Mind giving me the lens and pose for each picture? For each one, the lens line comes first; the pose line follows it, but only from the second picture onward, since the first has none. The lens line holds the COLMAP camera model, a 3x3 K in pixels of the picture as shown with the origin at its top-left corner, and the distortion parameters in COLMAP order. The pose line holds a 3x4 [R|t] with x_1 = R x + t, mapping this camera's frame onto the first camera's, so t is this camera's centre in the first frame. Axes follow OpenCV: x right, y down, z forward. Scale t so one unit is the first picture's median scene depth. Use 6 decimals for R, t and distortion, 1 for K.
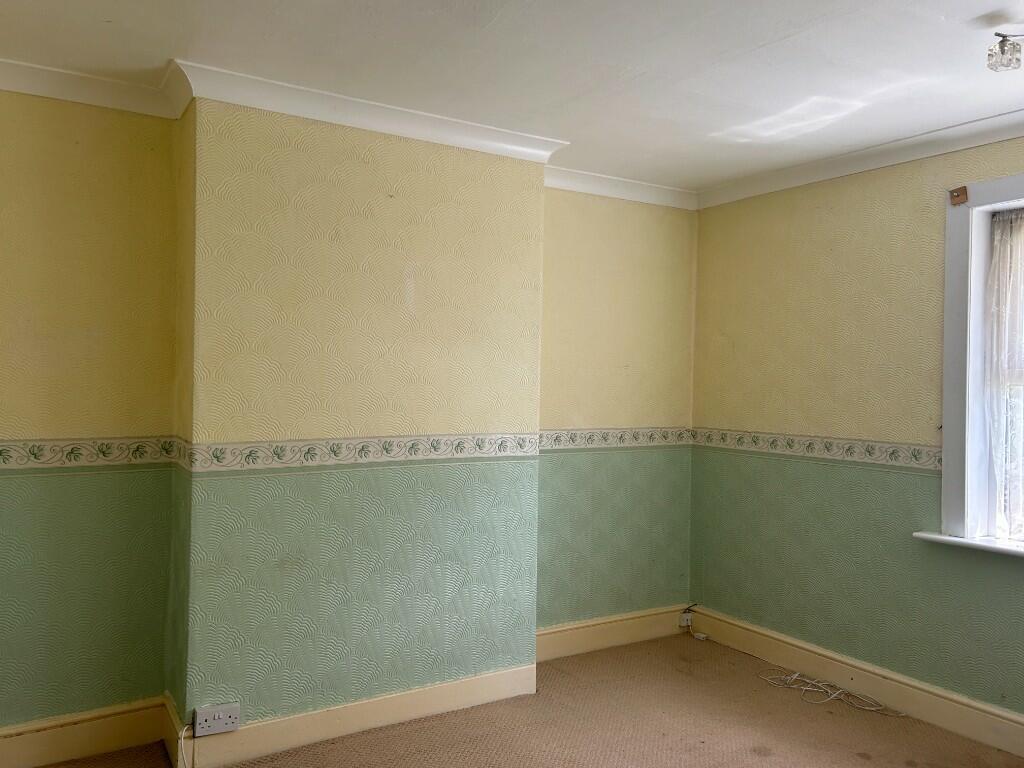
lens RADIAL K [[791.4, 0, 514.3], [0, 791.4, 382.6], [0, 0, 1]] dist [0.038386, -0.041239]
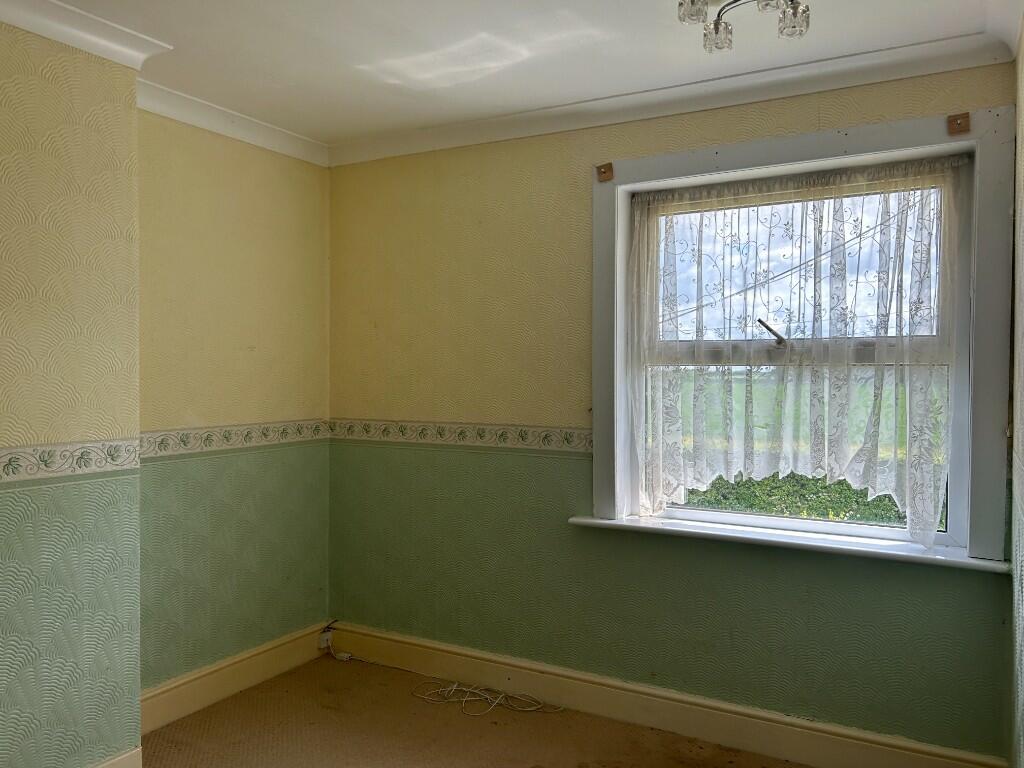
lens RADIAL K [[791.4, 0, 504.0], [0, 791.4, 388.3], [0, 0, 1]] dist [0.038386, -0.041239]
pose [[0.885546, -0.024379, 0.463911, -0.010572], [0.012446, 0.999509, 0.028768, 0.001146], [-0.464384, -0.019701, 0.885415, 0.185390]]
